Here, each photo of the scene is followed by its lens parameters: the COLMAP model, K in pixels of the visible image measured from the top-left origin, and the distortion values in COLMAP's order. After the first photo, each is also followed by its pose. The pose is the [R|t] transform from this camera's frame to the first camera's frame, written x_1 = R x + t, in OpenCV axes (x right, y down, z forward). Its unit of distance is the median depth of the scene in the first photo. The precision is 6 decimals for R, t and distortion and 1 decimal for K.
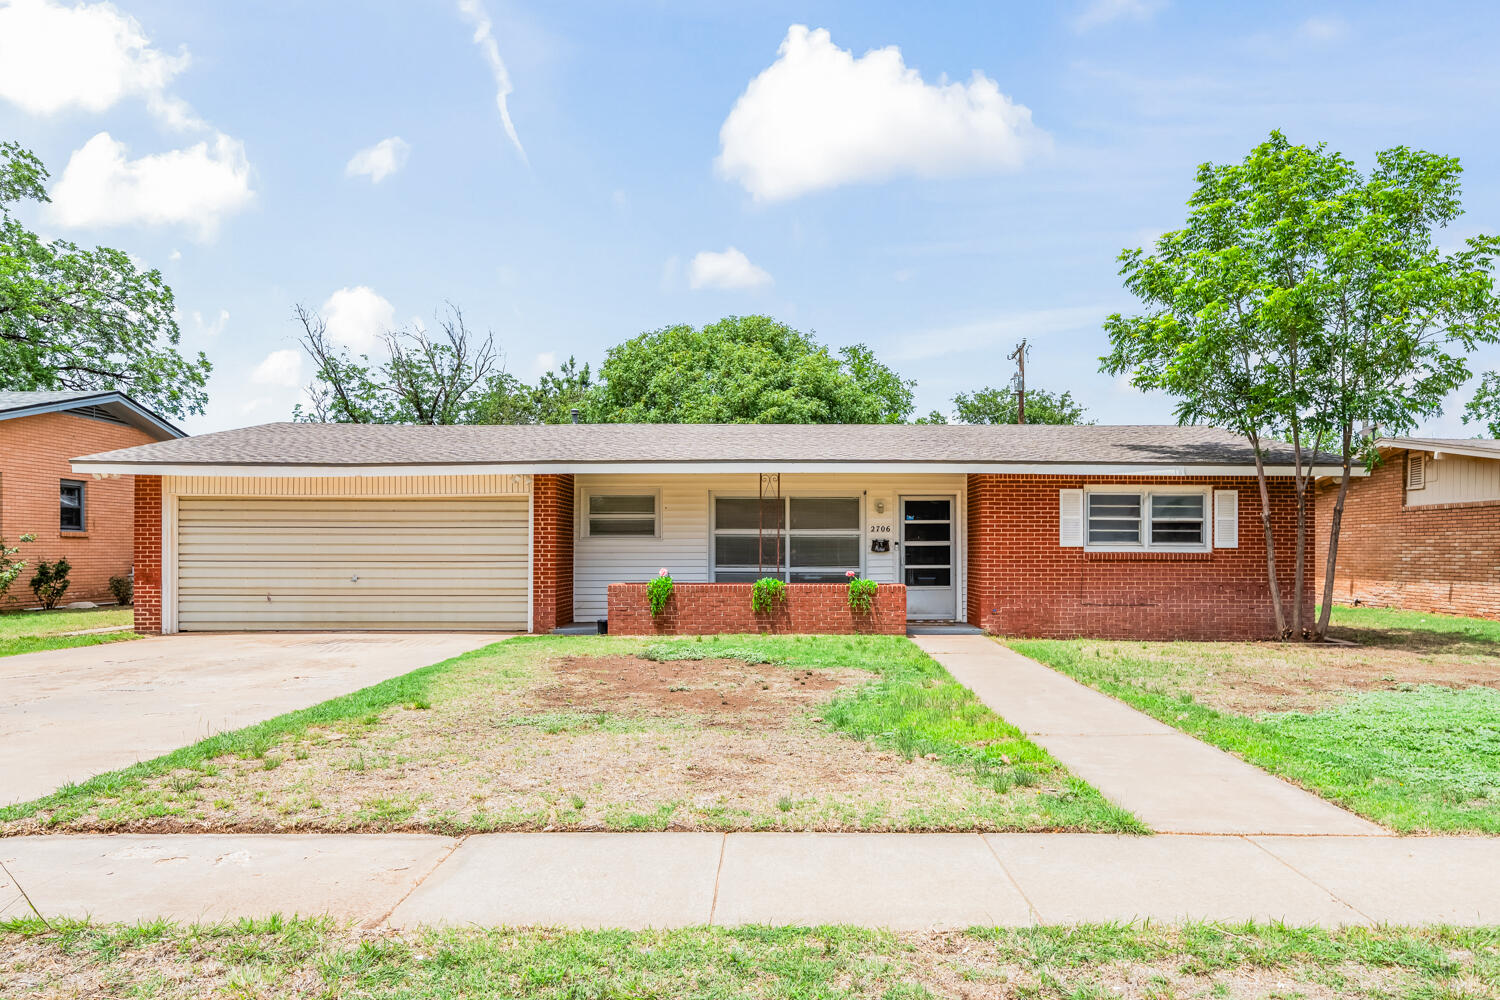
lens RADIAL K [[857.0, 0, 774.8], [0, 857.0, 548.9], [0, 0, 1]] dist [0.000492, 0.001217]
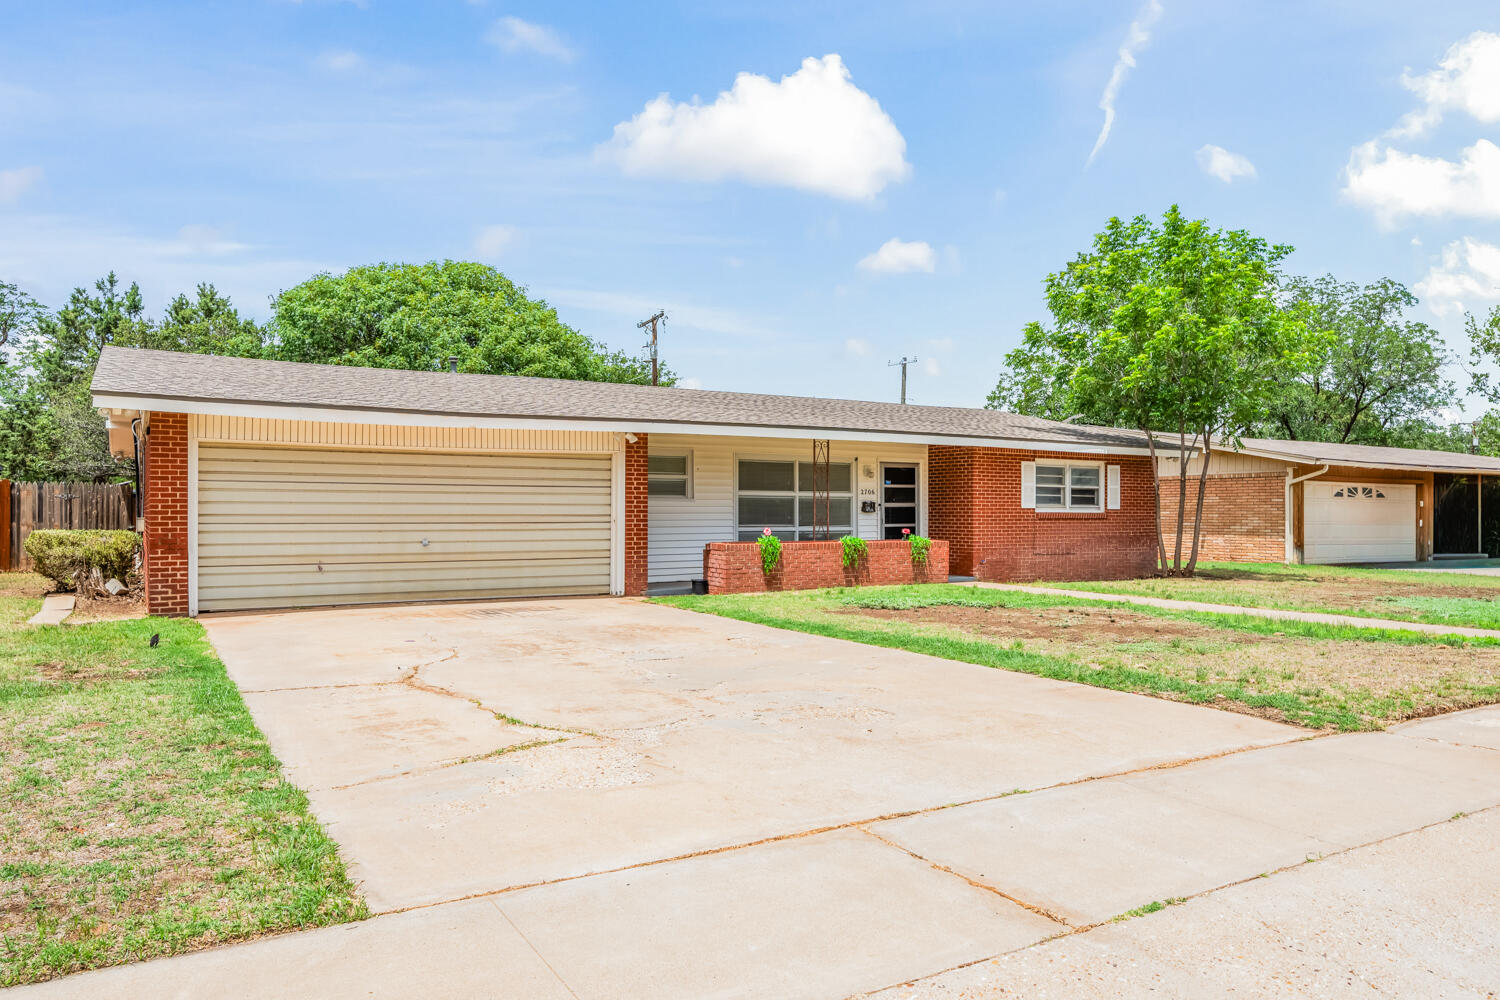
lens RADIAL K [[868.2, 0, 739.1], [0, 868.2, 503.9], [0, 0, 1]] dist [0.000727, 0.000944]
pose [[0.897317, 0.004123, 0.441367, -0.567642], [-0.000429, 0.999964, -0.008469, 0.002392], [-0.441386, 0.007410, 0.897287, 0.056686]]
